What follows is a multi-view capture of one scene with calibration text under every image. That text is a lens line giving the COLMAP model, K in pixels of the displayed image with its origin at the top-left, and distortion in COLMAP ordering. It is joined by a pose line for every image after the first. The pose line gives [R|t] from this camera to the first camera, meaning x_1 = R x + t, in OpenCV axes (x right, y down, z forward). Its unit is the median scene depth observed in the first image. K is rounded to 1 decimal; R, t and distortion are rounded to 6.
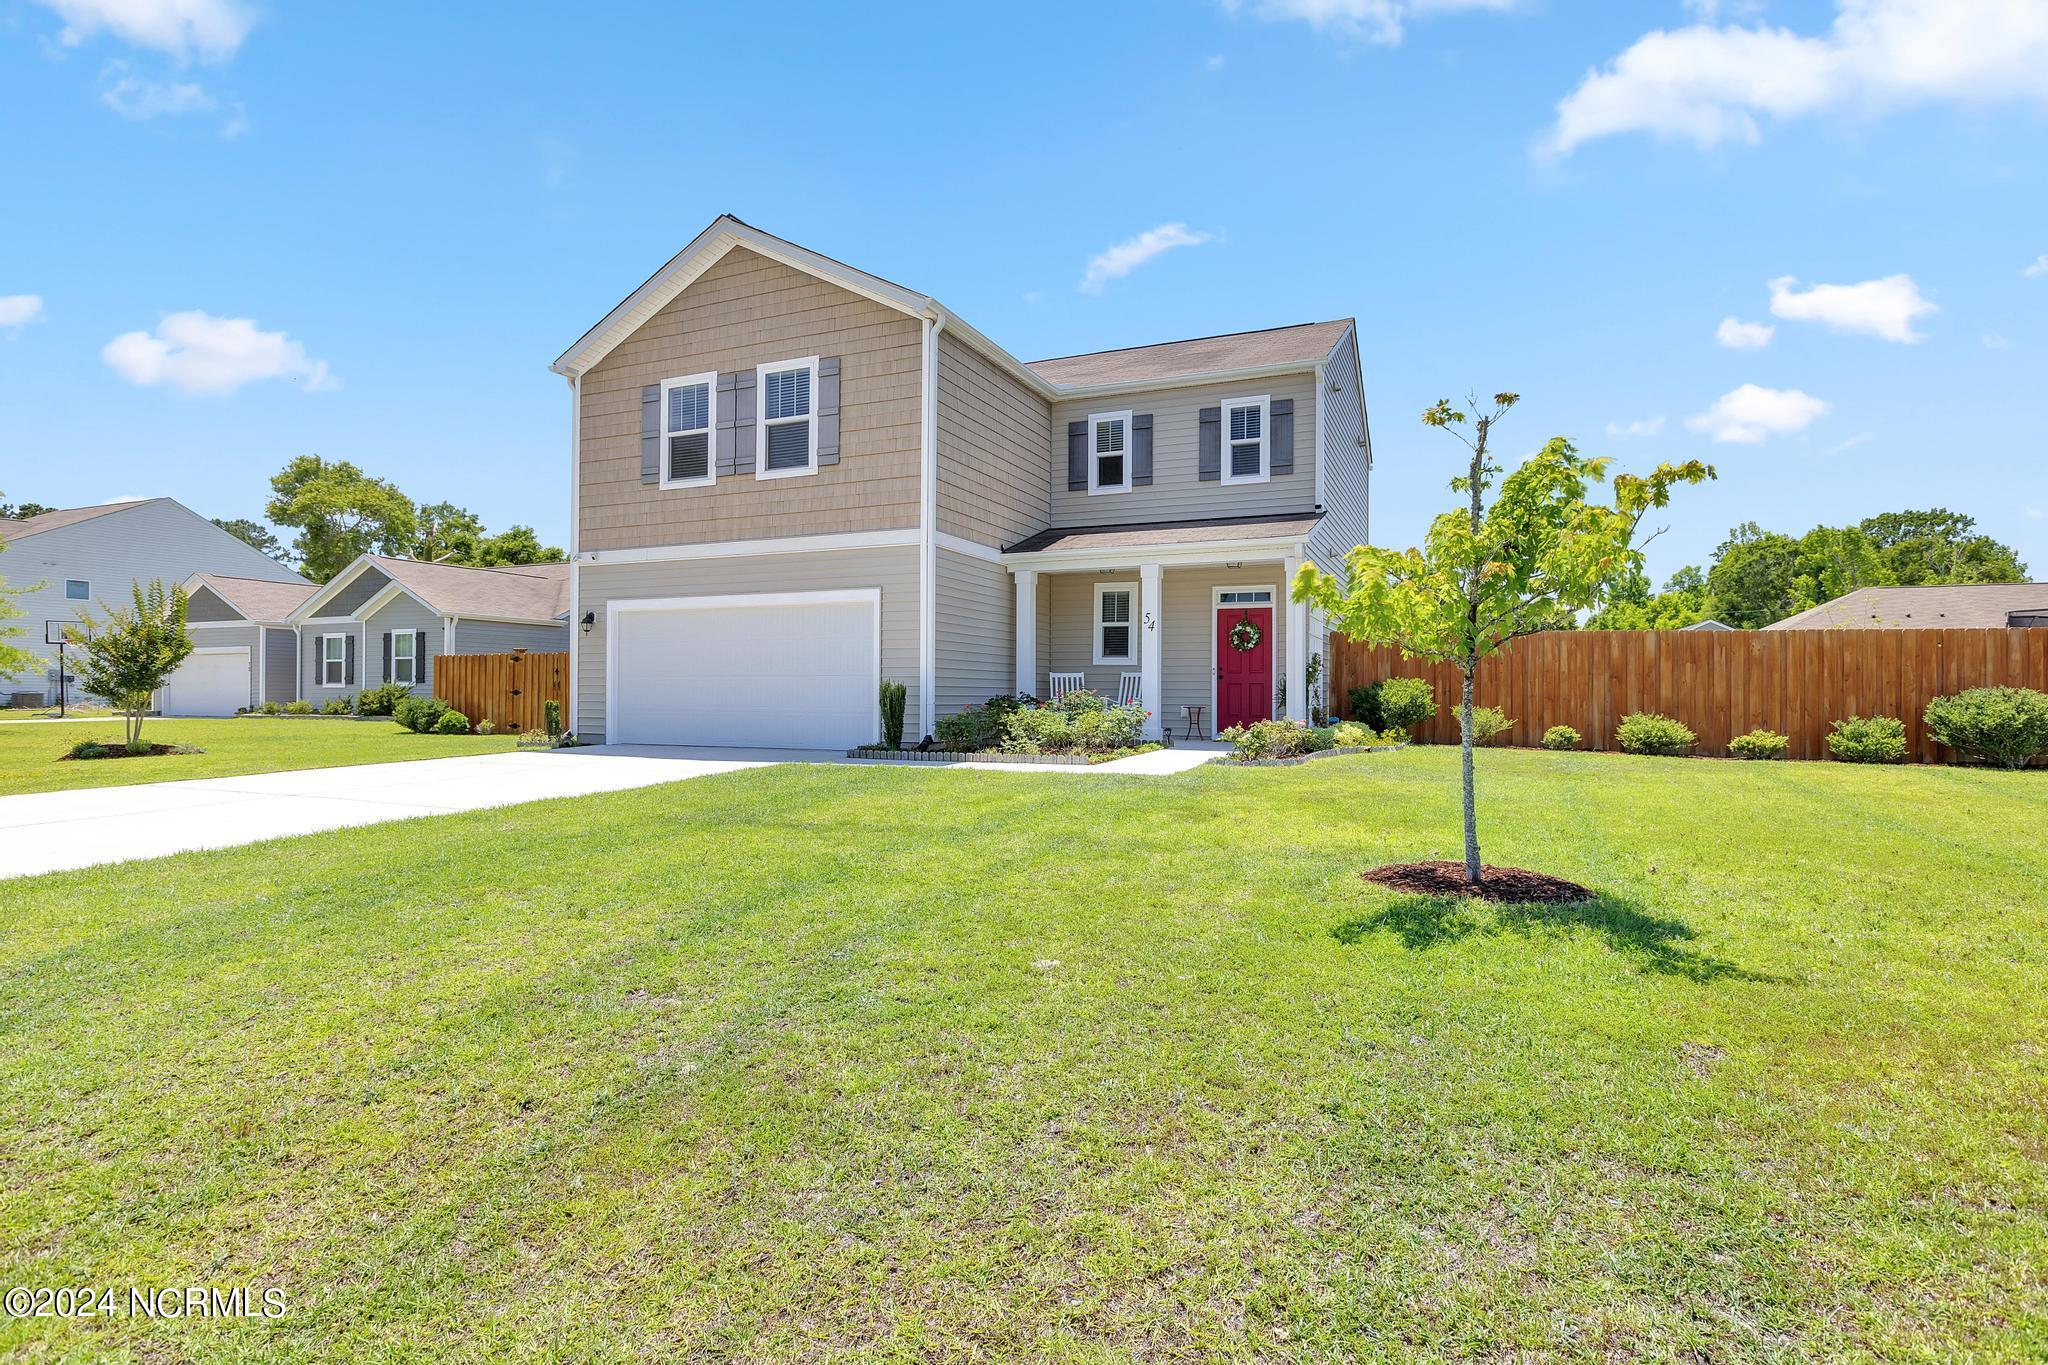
lens RADIAL K [[993.7, 0, 1031.7], [0, 993.7, 683.2], [0, 0, 1]] dist [-0.005540, -0.000506]
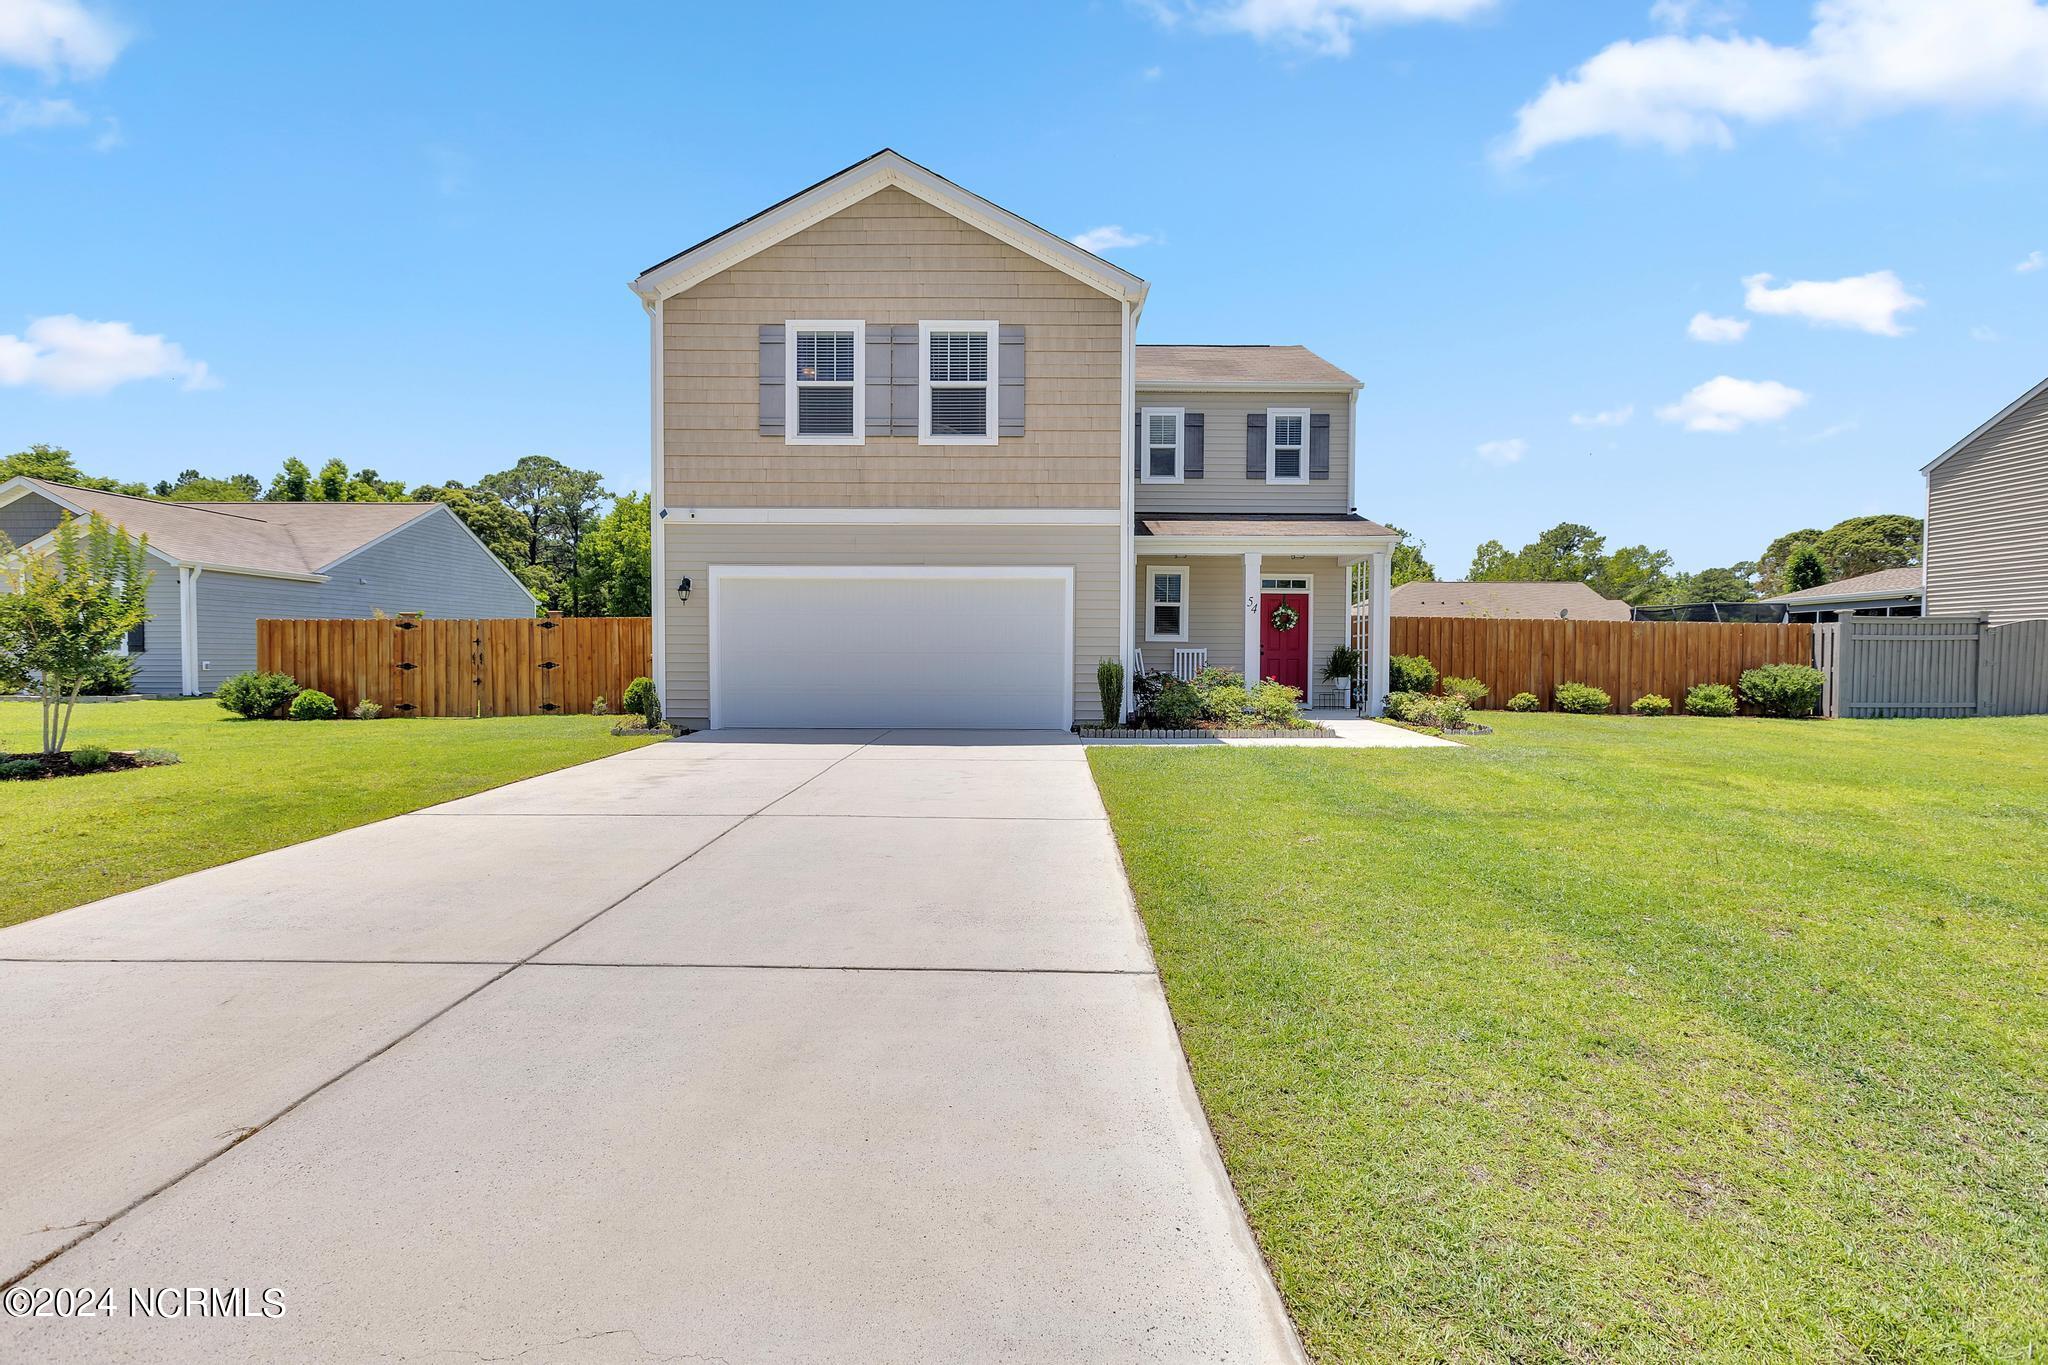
lens RADIAL K [[910.9, 0, 1029.4], [0, 910.9, 677.6], [0, 0, 1]] dist [0.001873, -0.001641]
pose [[0.920095, -0.008678, 0.391600, -0.492433], [-0.004388, 0.999463, 0.032458, -0.011943], [-0.391671, -0.031582, 0.919563, 0.150480]]
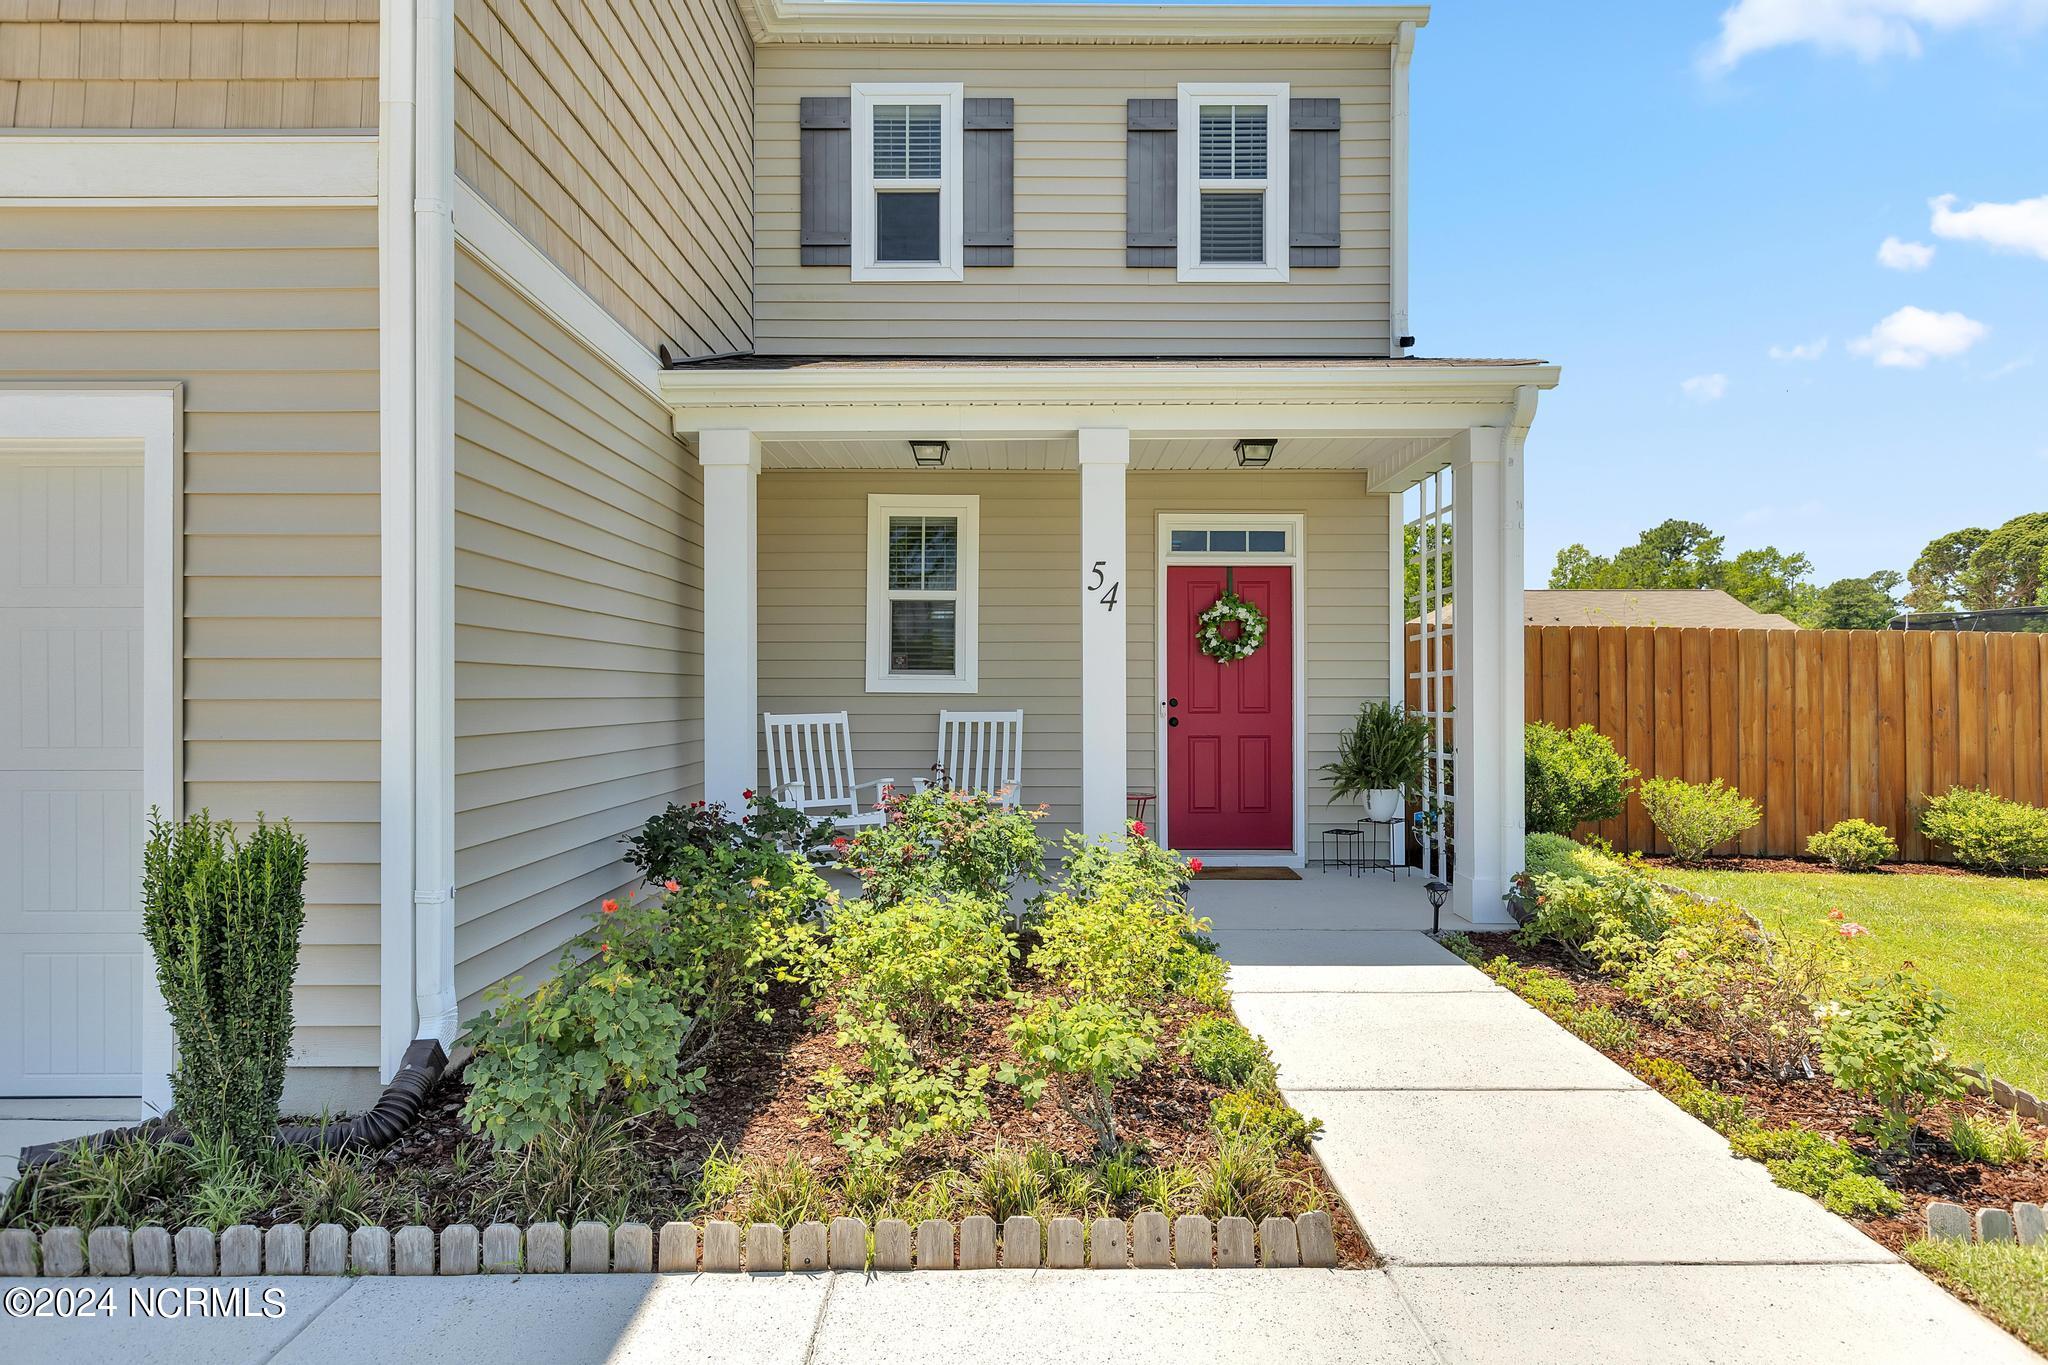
lens RADIAL K [[1100.4, 0, 1020.9], [0, 1100.4, 689.3], [0, 0, 1]] dist [0.000403, -0.000417]
pose [[0.917520, -0.004151, 0.397668, -0.067729], [0.001485, 0.999974, 0.007010, -0.025529], [-0.397687, -0.005841, 0.917503, 0.616467]]
